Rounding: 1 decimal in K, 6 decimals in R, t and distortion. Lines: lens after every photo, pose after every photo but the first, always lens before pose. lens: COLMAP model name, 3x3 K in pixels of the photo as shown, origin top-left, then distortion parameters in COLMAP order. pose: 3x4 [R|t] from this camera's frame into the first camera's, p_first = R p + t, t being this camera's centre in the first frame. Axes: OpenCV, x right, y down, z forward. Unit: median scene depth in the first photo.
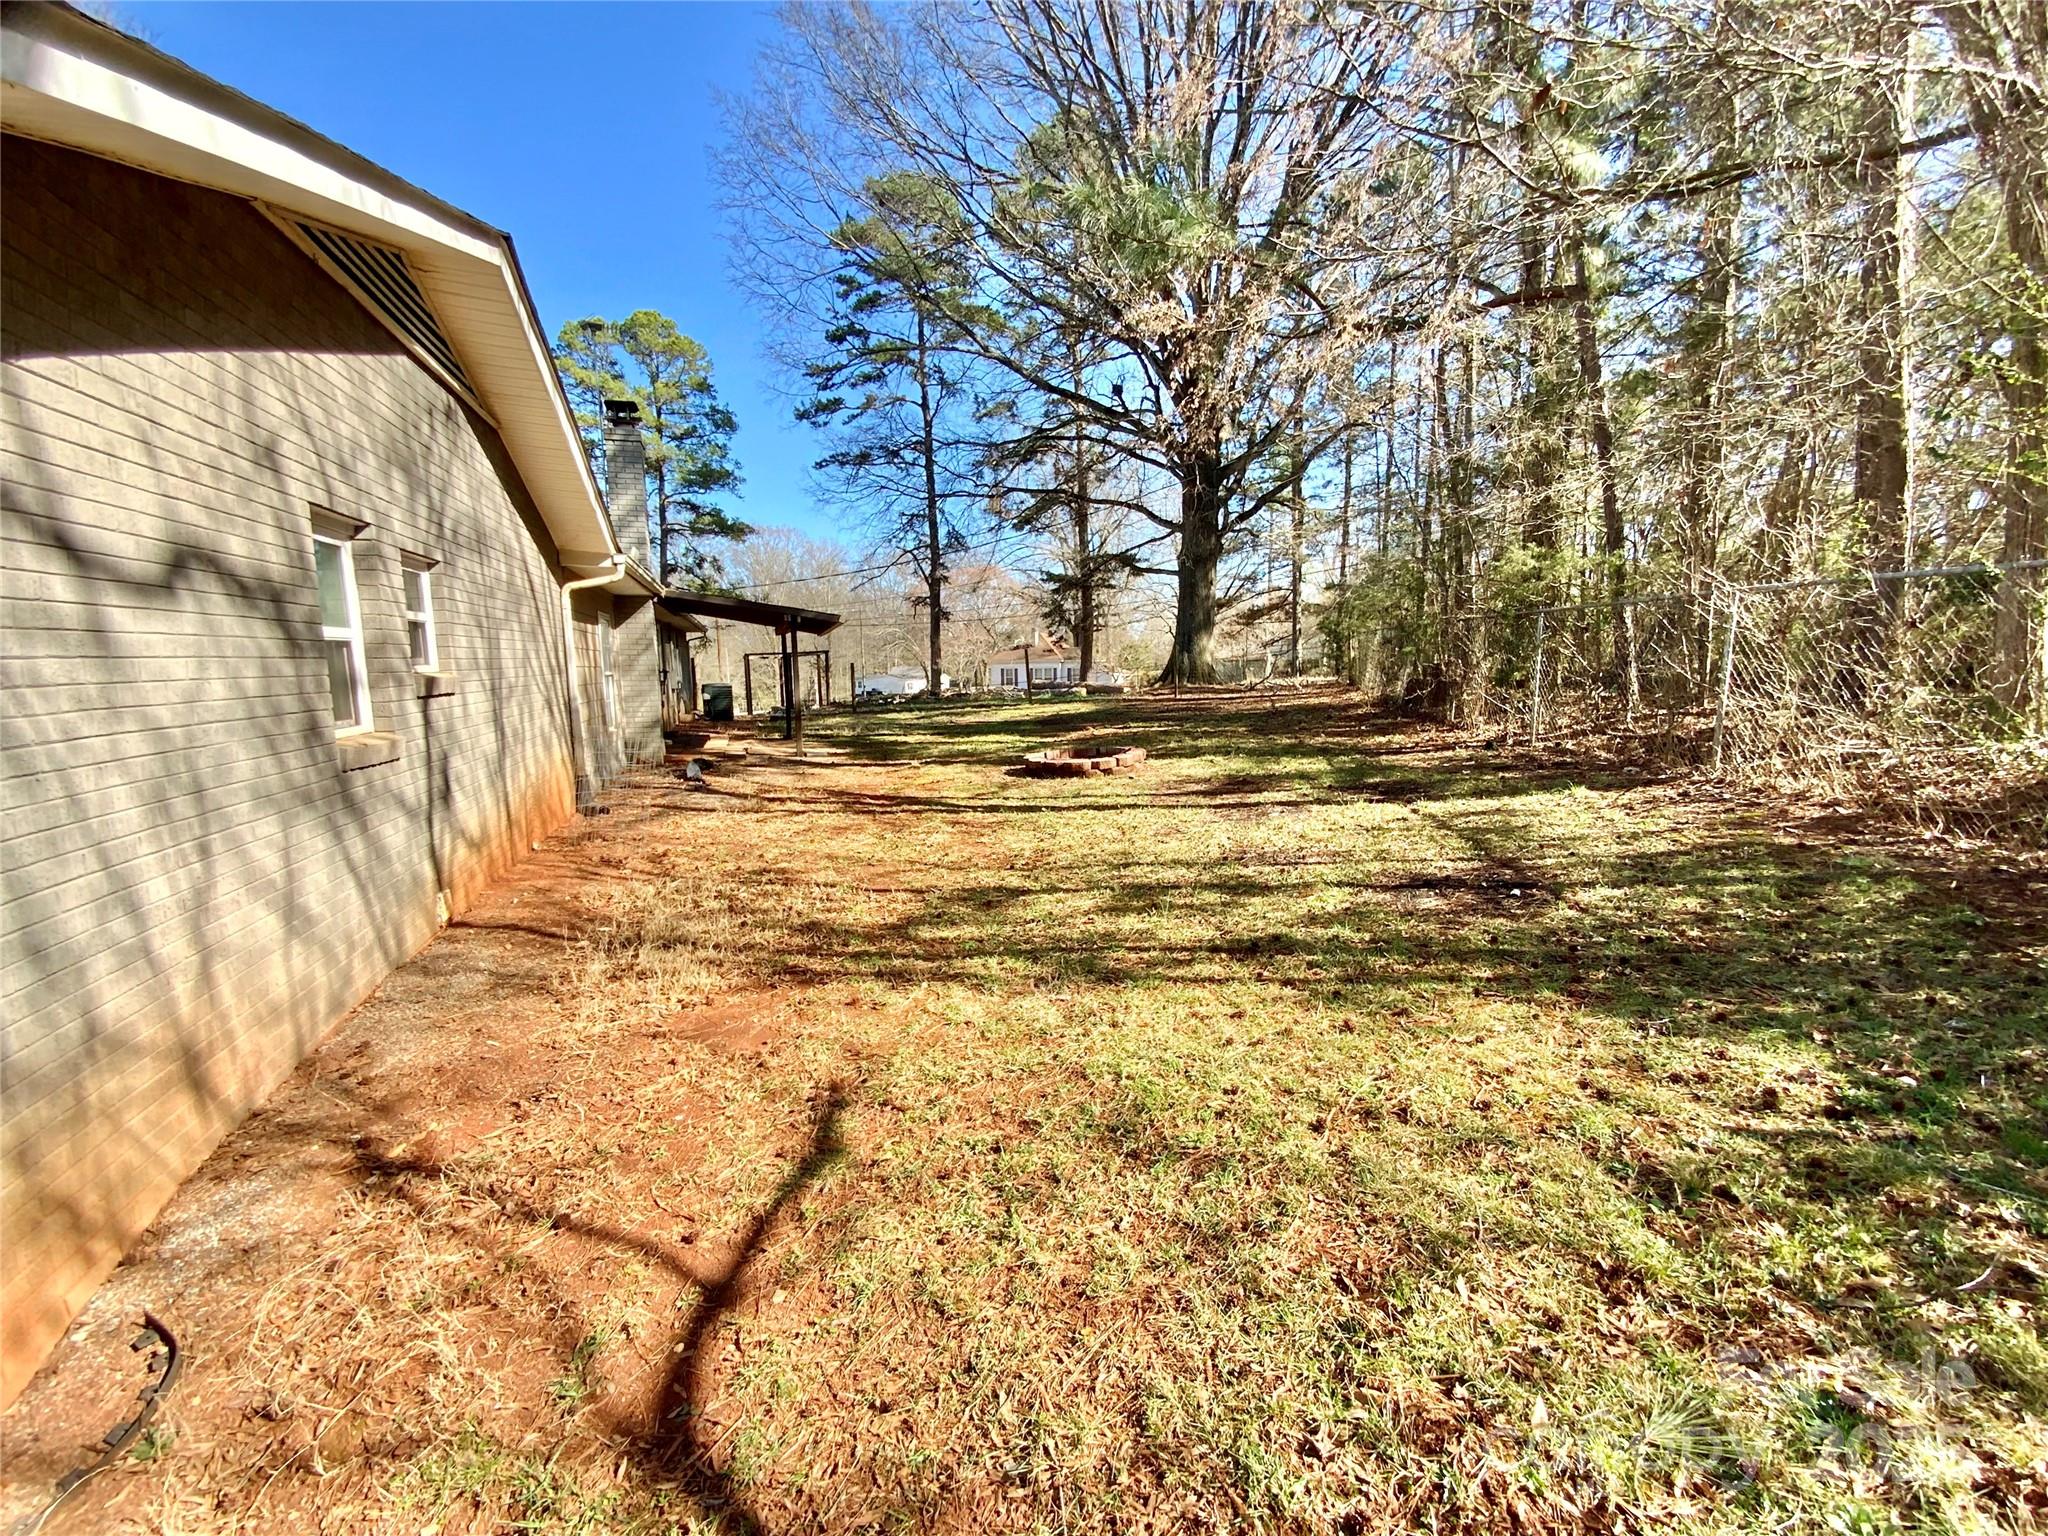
lens RADIAL K [[839.8, 0, 1028.8], [0, 839.8, 769.3], [0, 0, 1]] dist [0.015683, -0.010702]
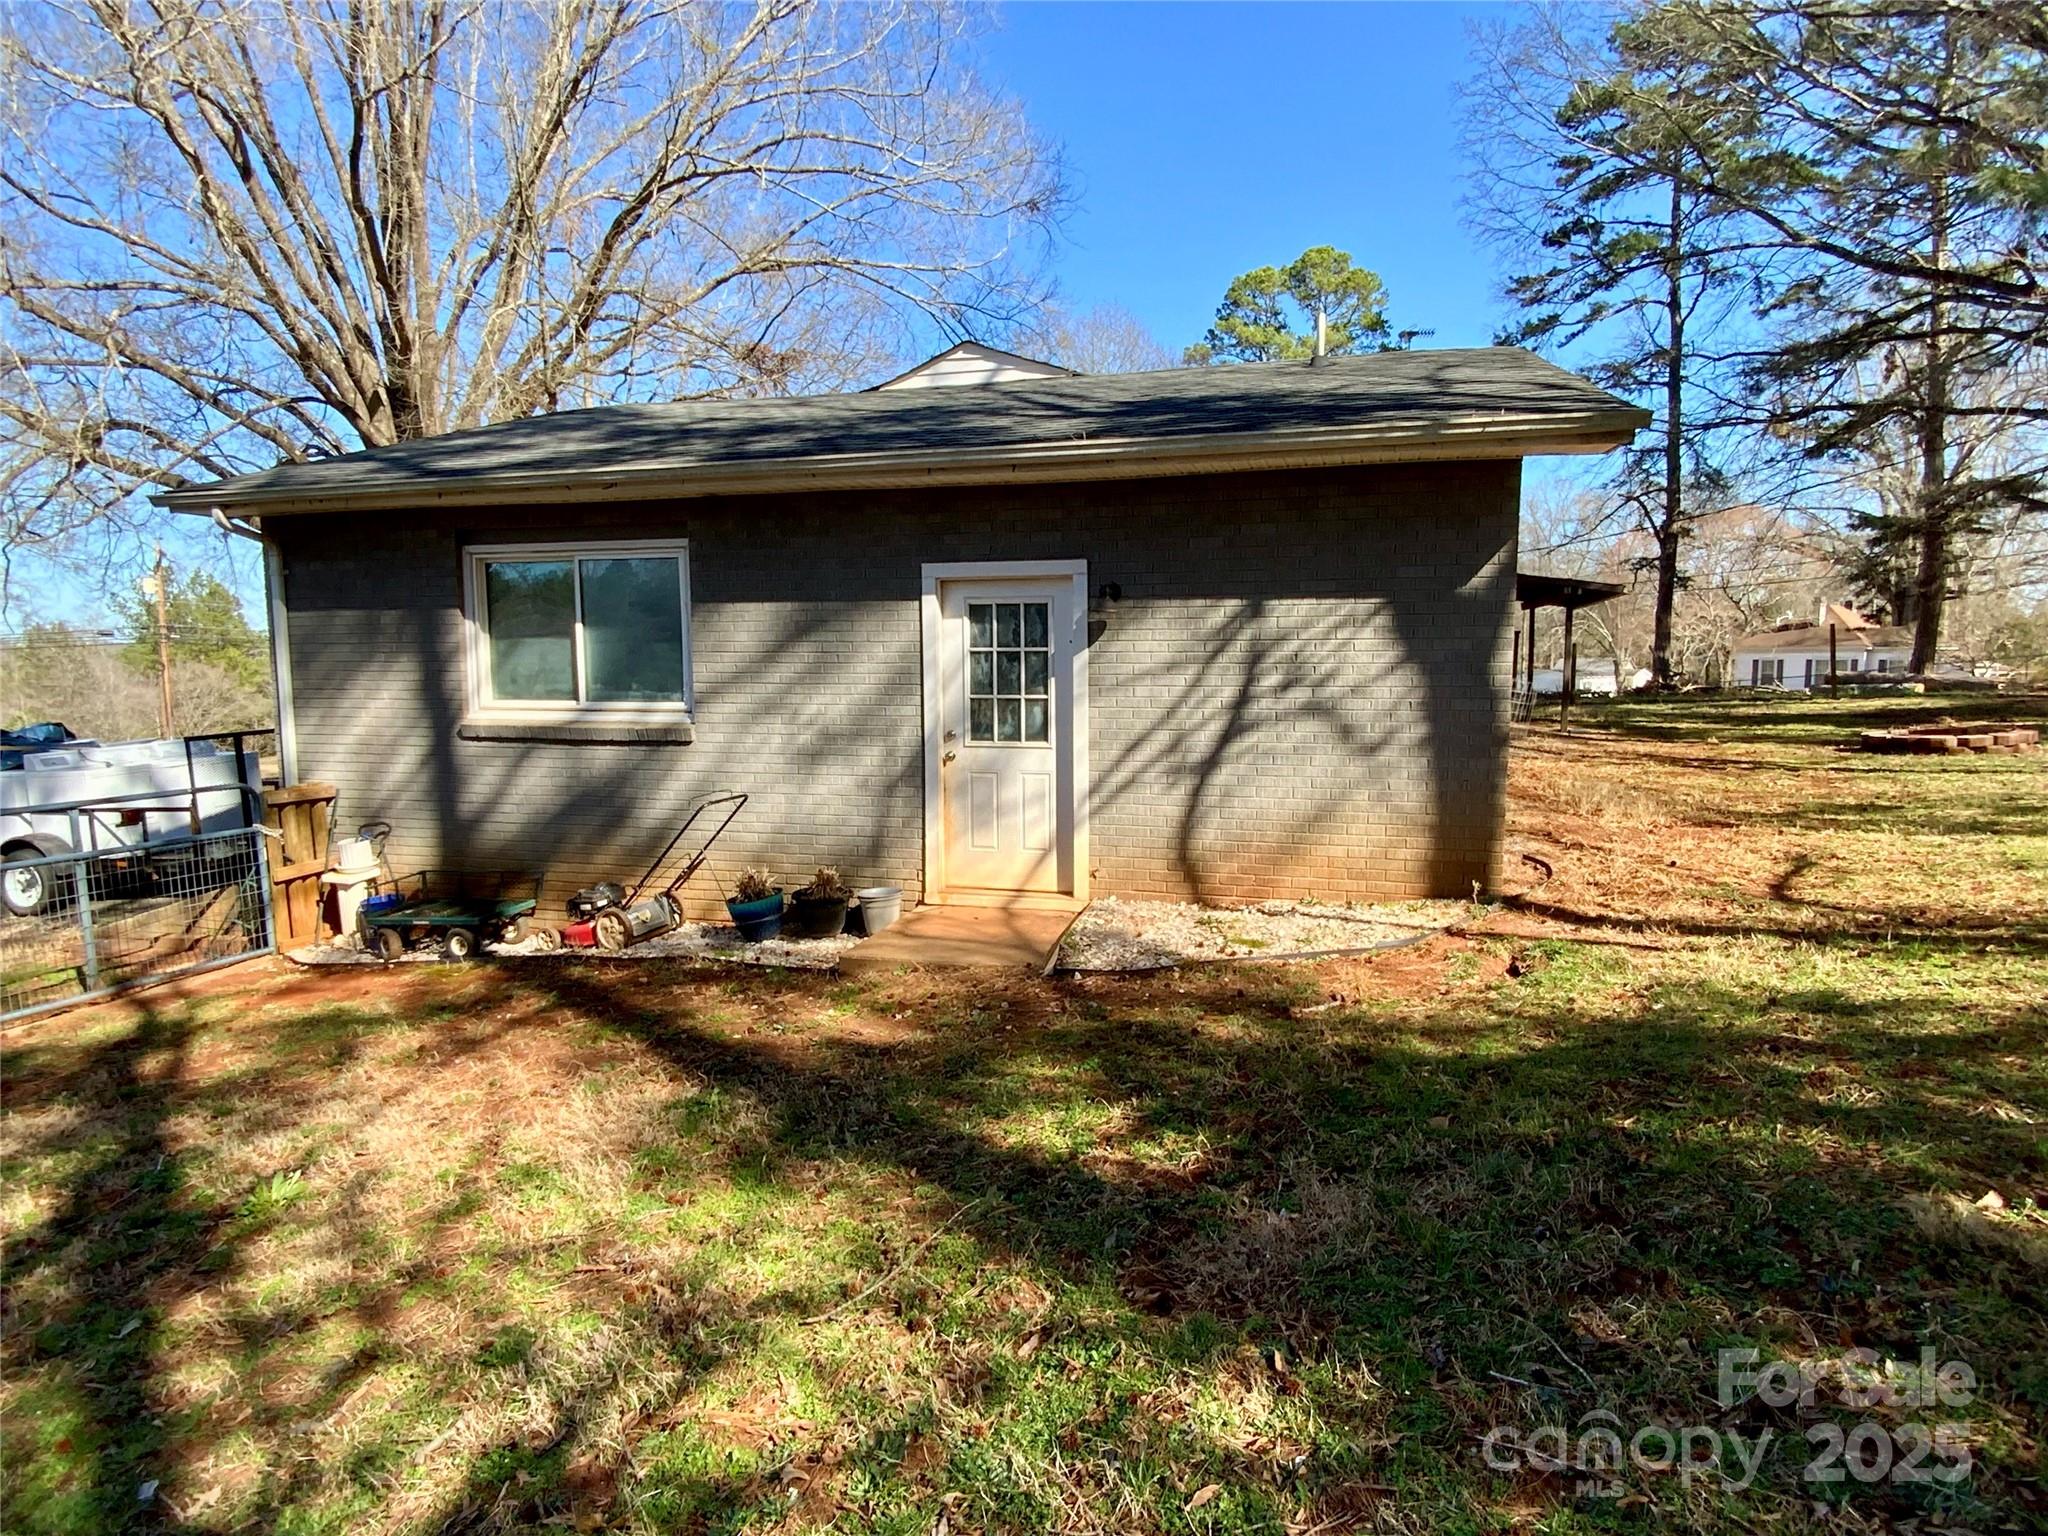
lens RADIAL K [[1203.7, 0, 1024.0], [0, 1203.7, 768.0], [0, 0, 1]] dist [0.021931, -0.000303]
pose [[0.849197, 0.048355, -0.525858, -0.027831], [-0.067096, 0.997608, -0.016617, 0.036063], [0.523797, 0.049394, 0.850410, -0.202944]]
